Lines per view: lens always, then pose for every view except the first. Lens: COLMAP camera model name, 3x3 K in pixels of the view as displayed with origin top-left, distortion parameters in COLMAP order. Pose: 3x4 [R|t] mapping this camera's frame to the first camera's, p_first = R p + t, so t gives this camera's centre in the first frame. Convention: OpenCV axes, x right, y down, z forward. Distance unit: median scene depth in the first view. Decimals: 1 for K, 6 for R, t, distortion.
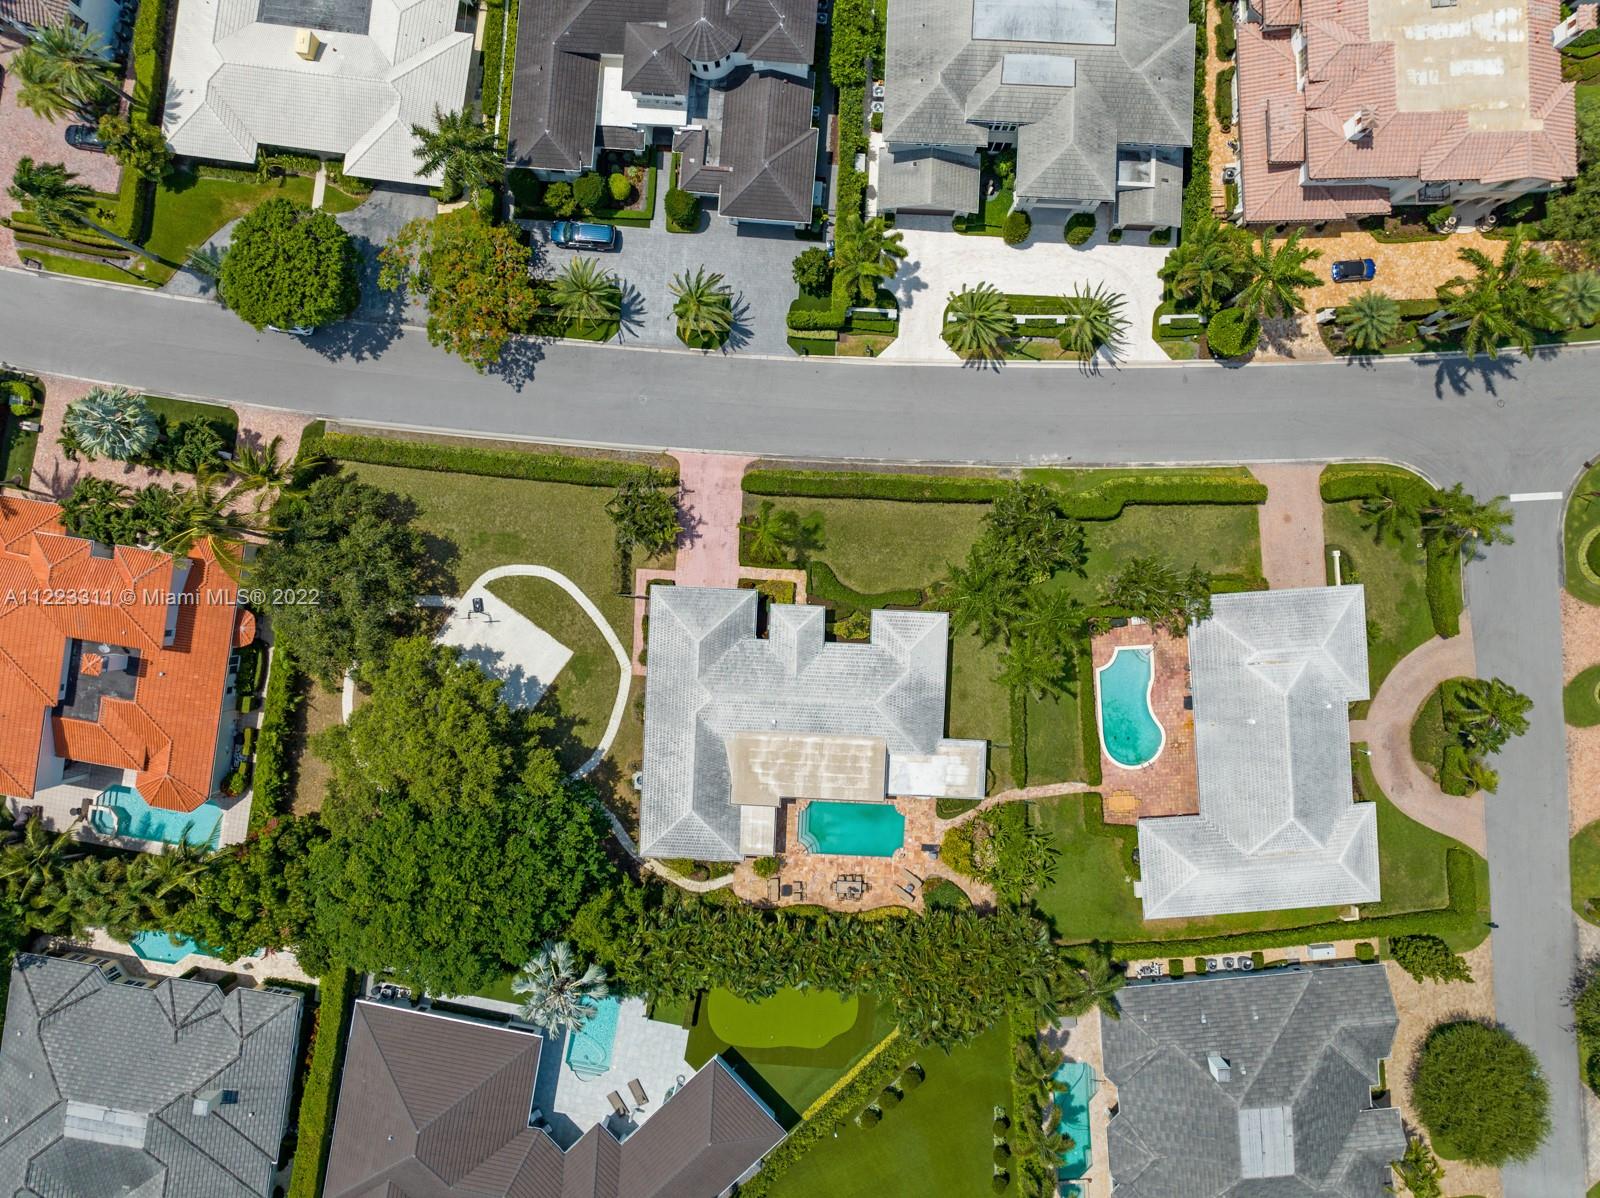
lens RADIAL K [[1139.8, 0, 800.0], [0, 1139.8, 599.0], [0, 0, 1]] dist [-0.004134, -0.074576]
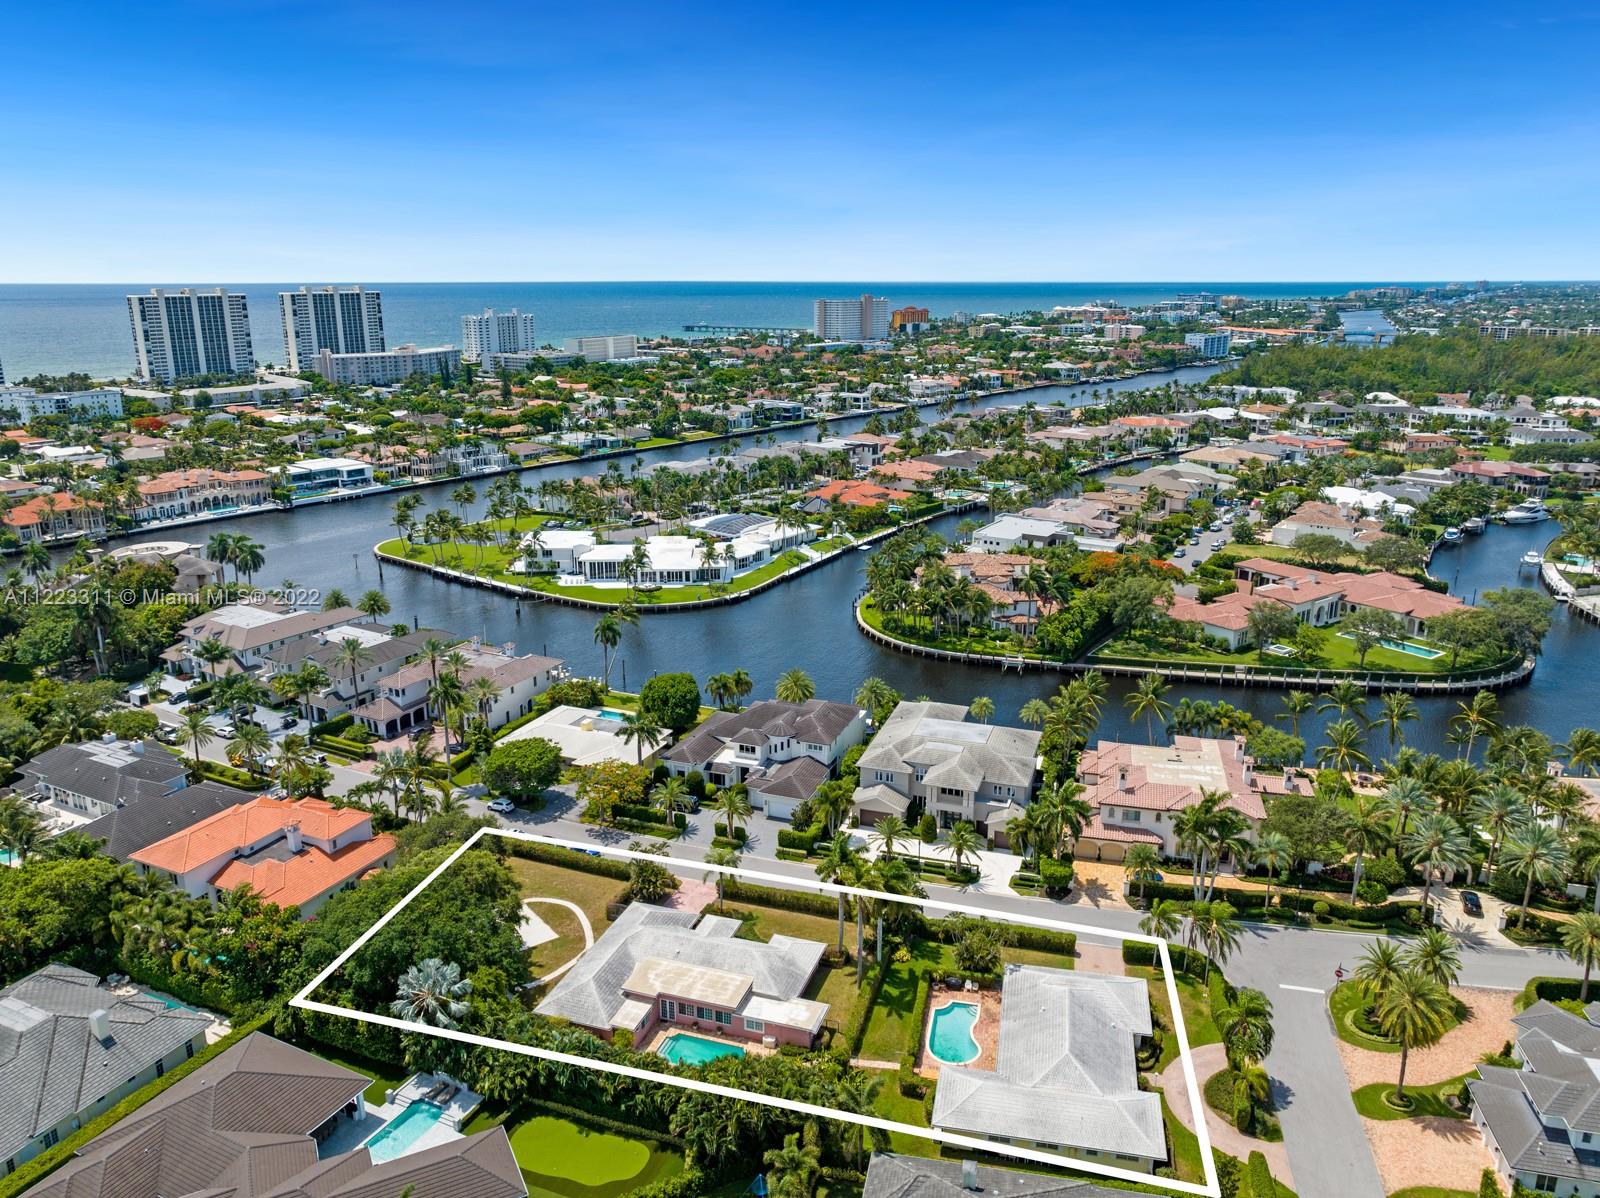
lens RADIAL K [[1148.2, 0, 800.0], [0, 1148.2, 599.0], [0, 0, 1]] dist [0.008230, -0.042752]
pose [[0.959658, 0.084464, -0.268182, 0.420046], [-0.280843, 0.242015, -0.928739, 1.161189], [-0.013540, 0.966589, 0.255973, 0.249340]]
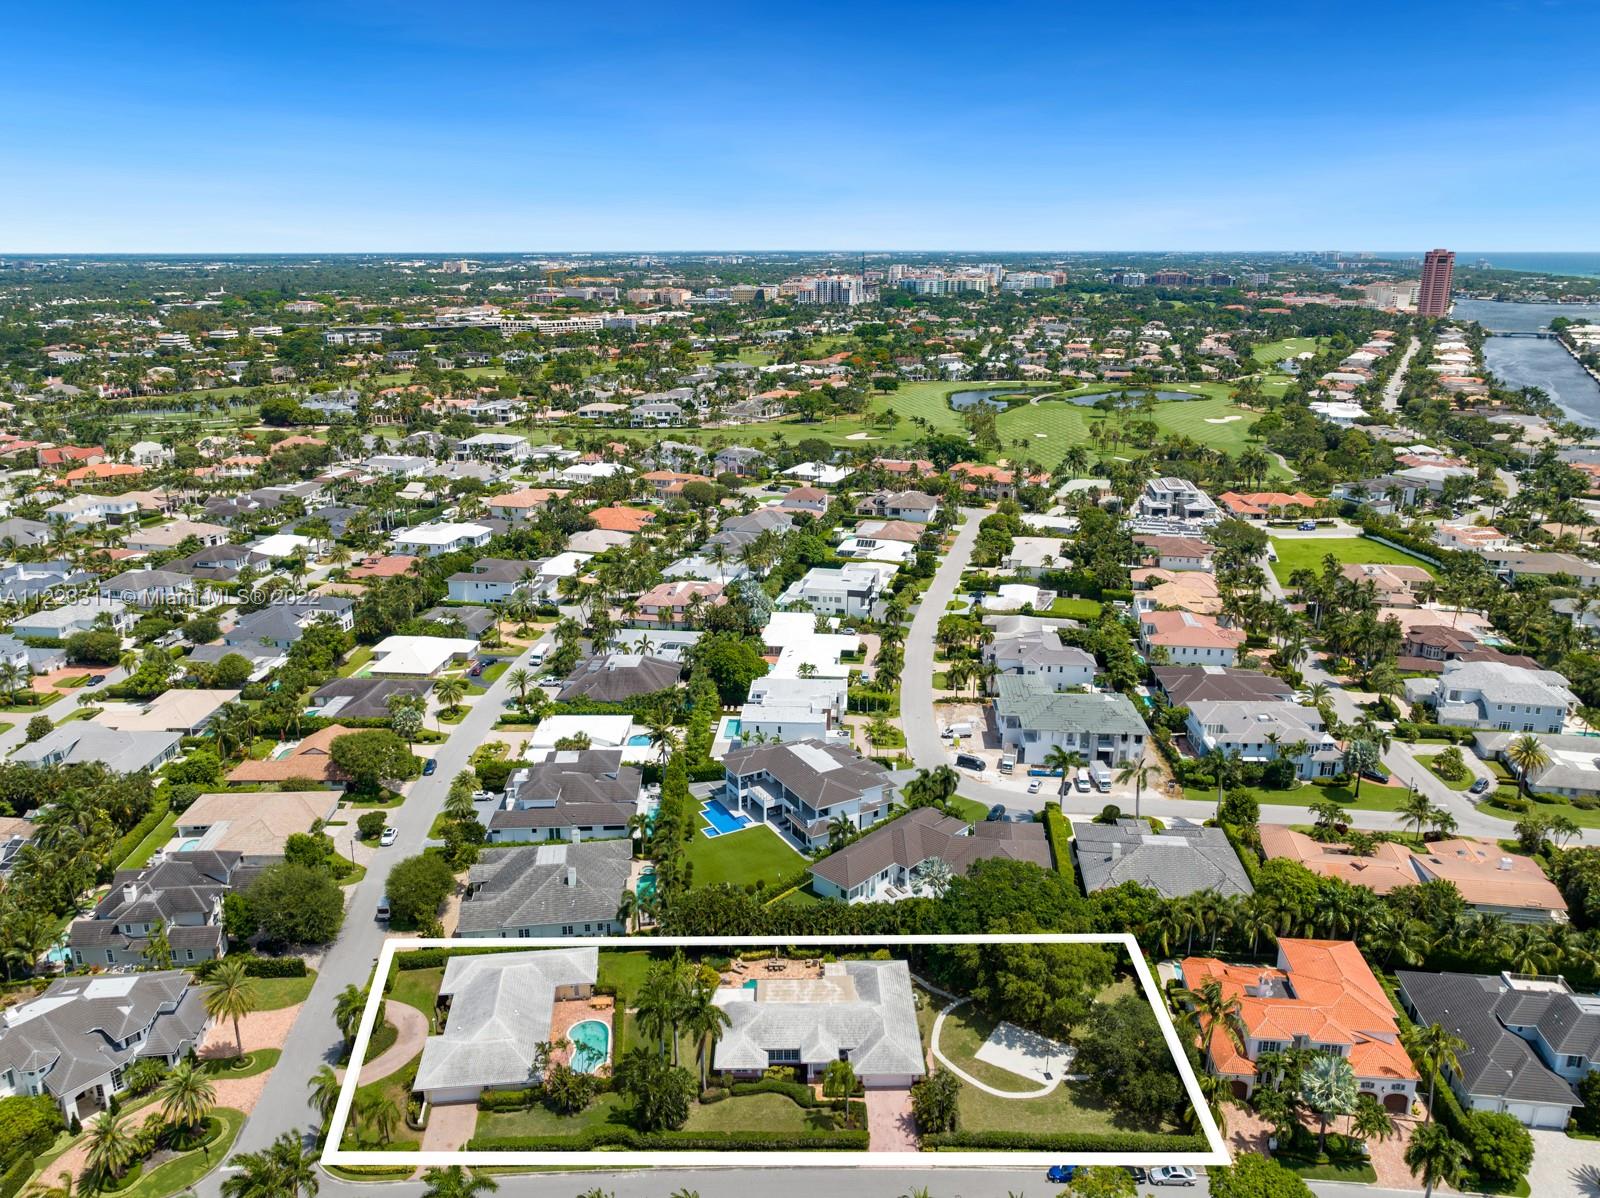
lens RADIAL K [[1148.2, 0, 800.0], [0, 1148.2, 599.0], [0, 0, 1]] dist [0.008230, -0.042752]
pose [[-0.998512, 0.025149, -0.048392, 0.076040], [-0.053776, -0.306286, 0.950420, -1.145477], [0.009081, 0.951607, 0.307182, 0.005589]]
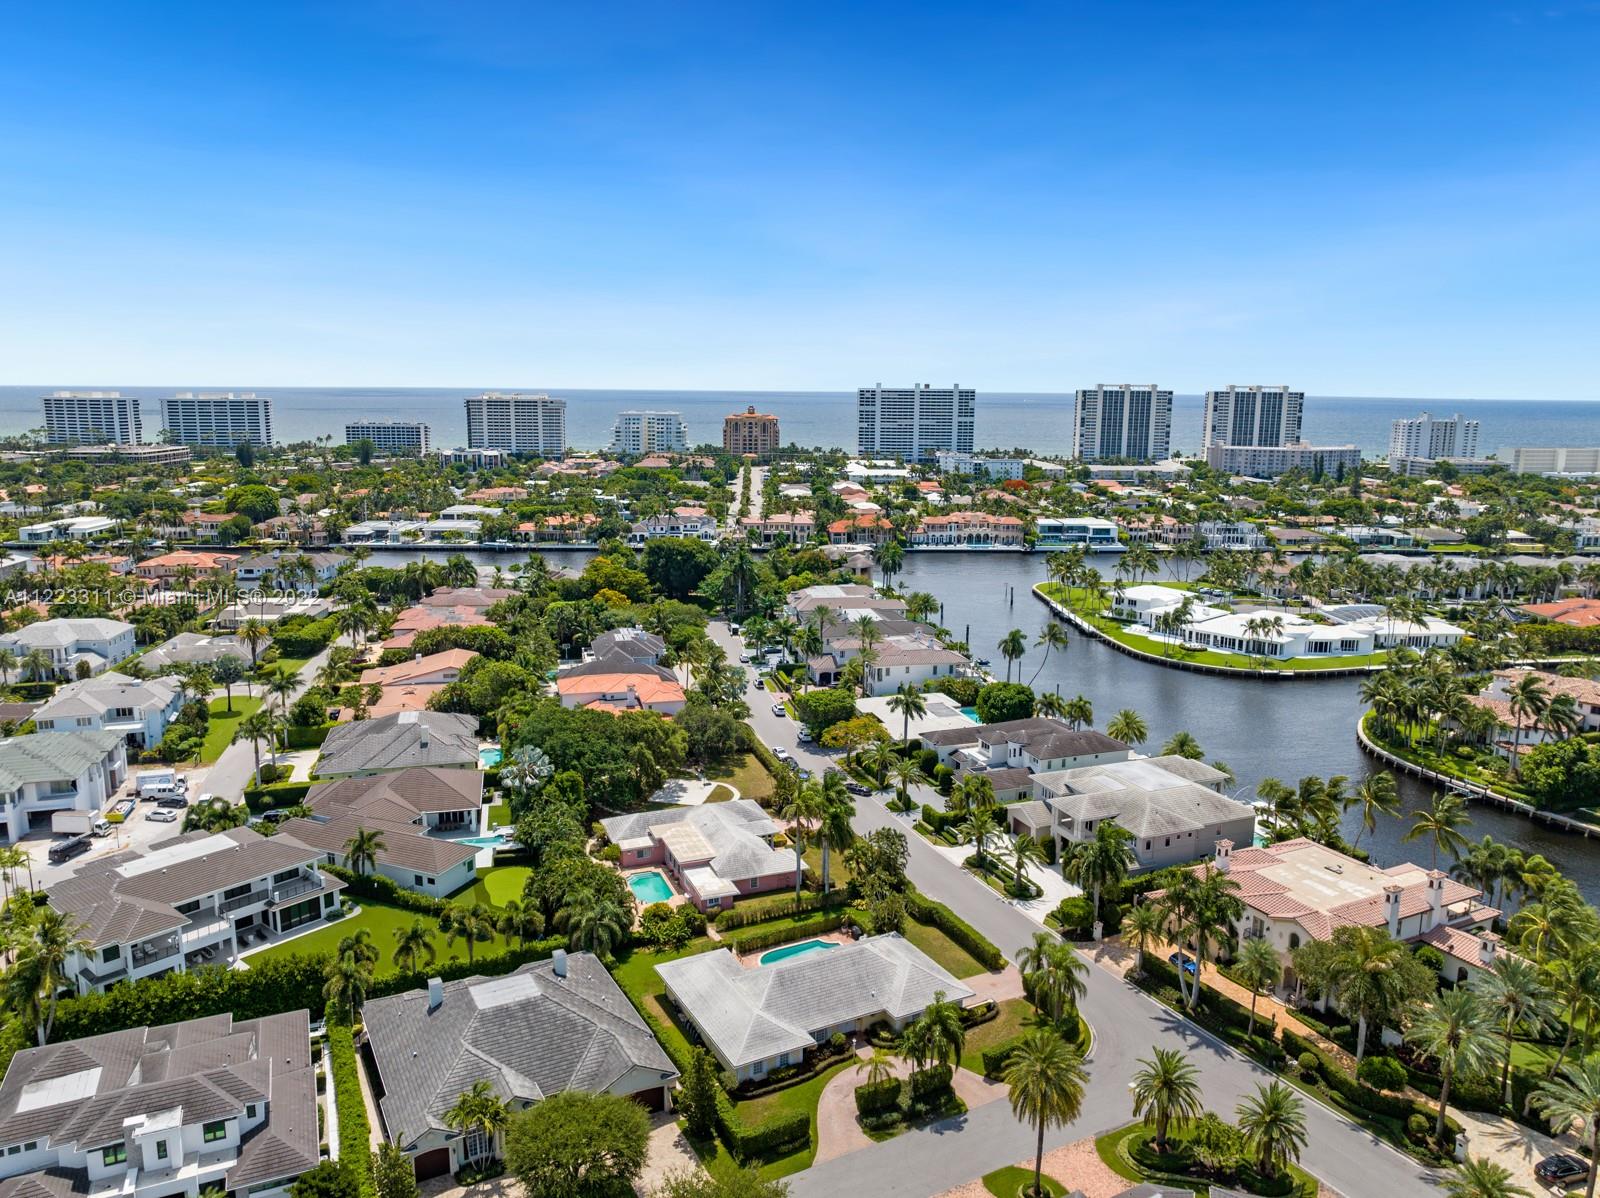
lens RADIAL K [[1128.3, 0, 800.0], [0, 1128.3, 599.0], [0, 0, 1]] dist [-0.009057, -0.009958]
pose [[0.411373, 0.182346, -0.893041, 1.365799], [-0.910874, 0.046905, -0.410011, 0.607889], [-0.032875, 0.982115, 0.185389, 0.362258]]
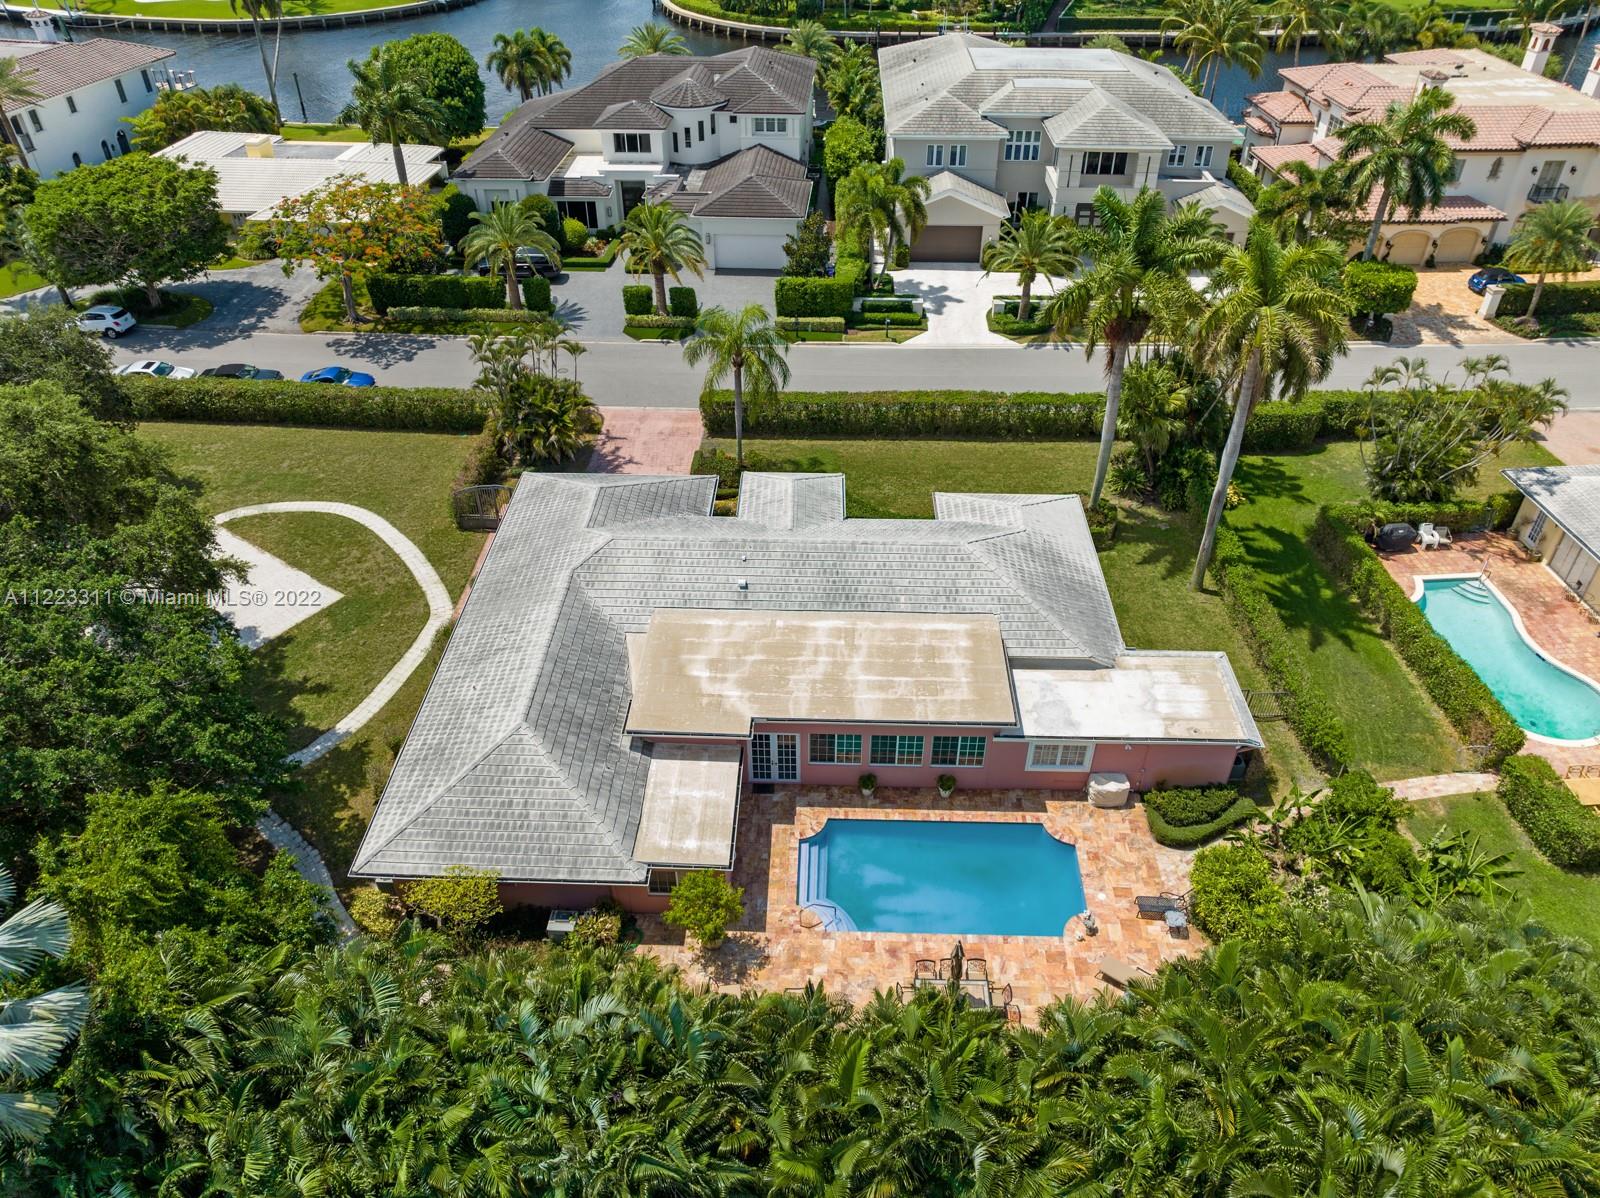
lens RADIAL K [[1124.2, 0, 800.0], [0, 1124.2, 599.0], [0, 0, 1]] dist [-0.040452, 0.010151]
pose [[0.999888, -0.001577, 0.014870, -0.006449], [0.012891, 0.594876, -0.803714, 0.446846], [-0.007578, 0.803816, 0.594830, 0.713048]]
